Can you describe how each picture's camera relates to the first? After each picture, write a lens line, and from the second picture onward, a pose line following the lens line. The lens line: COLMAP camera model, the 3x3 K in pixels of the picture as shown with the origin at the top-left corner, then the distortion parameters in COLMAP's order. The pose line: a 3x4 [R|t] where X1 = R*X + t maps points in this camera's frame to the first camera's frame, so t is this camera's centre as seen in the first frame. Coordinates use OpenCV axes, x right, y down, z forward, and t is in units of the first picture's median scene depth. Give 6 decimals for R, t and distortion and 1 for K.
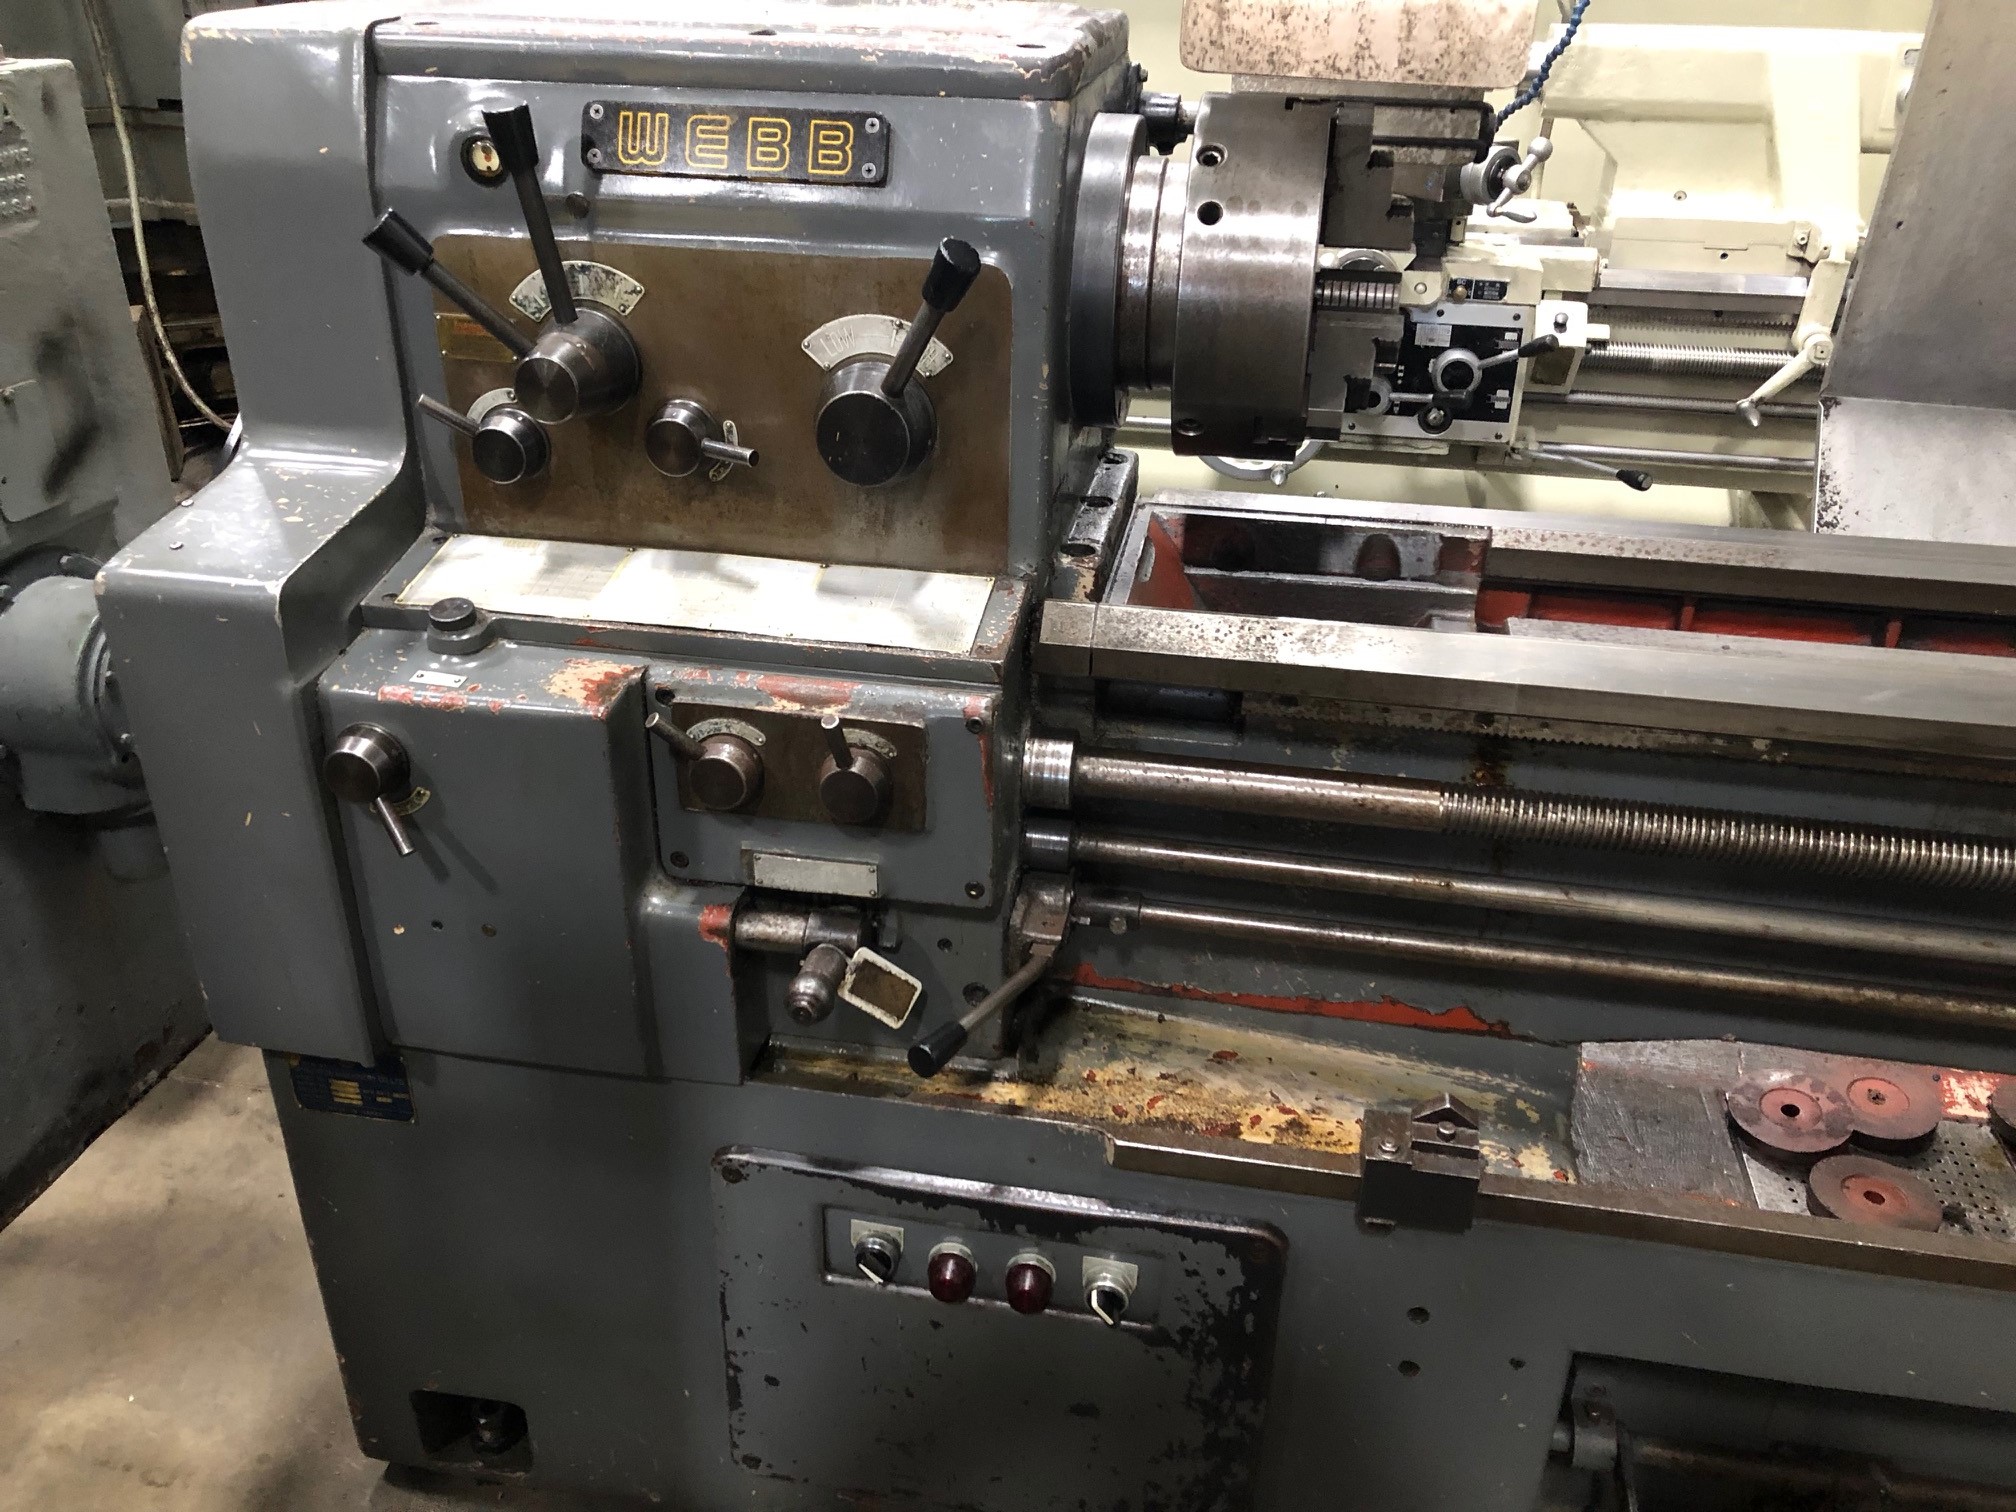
lens RADIAL K [[1640.1, 0, 1018.0], [0, 1640.1, 730.1], [0, 0, 1]] dist [0.014481, -0.001630]
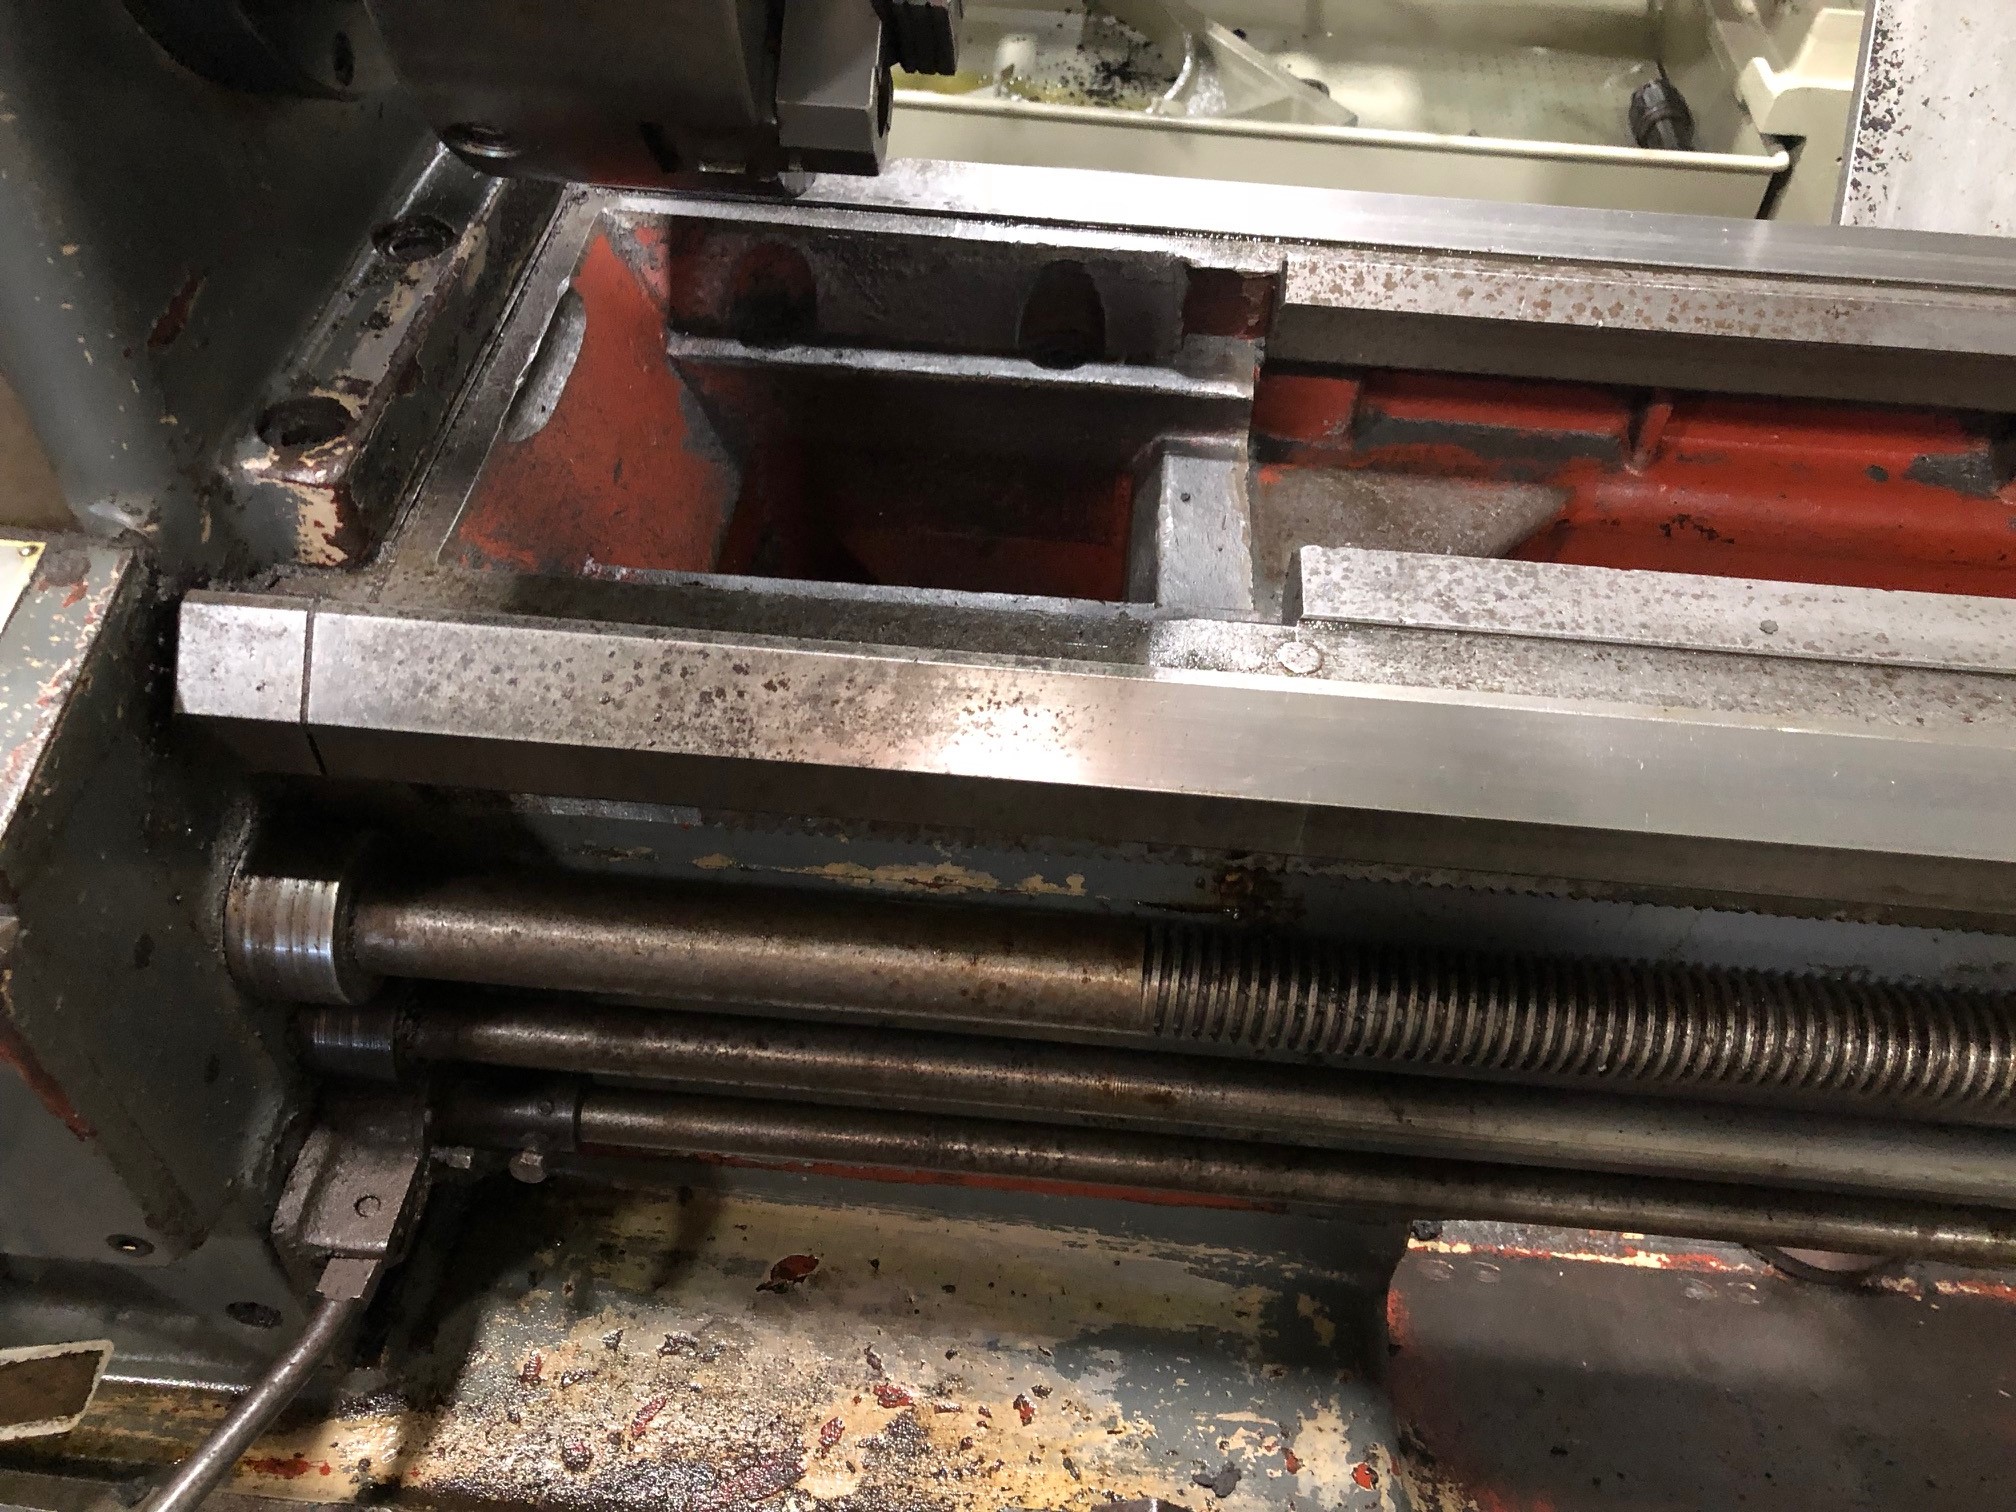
lens RADIAL K [[1640.1, 0, 1018.0], [0, 1640.1, 730.1], [0, 0, 1]] dist [0.014481, -0.001630]
pose [[0.994834, -0.059706, 0.082101, 0.180355], [0.028619, 0.940902, 0.337469, -0.175650], [-0.097398, -0.333376, 0.937750, 0.566690]]
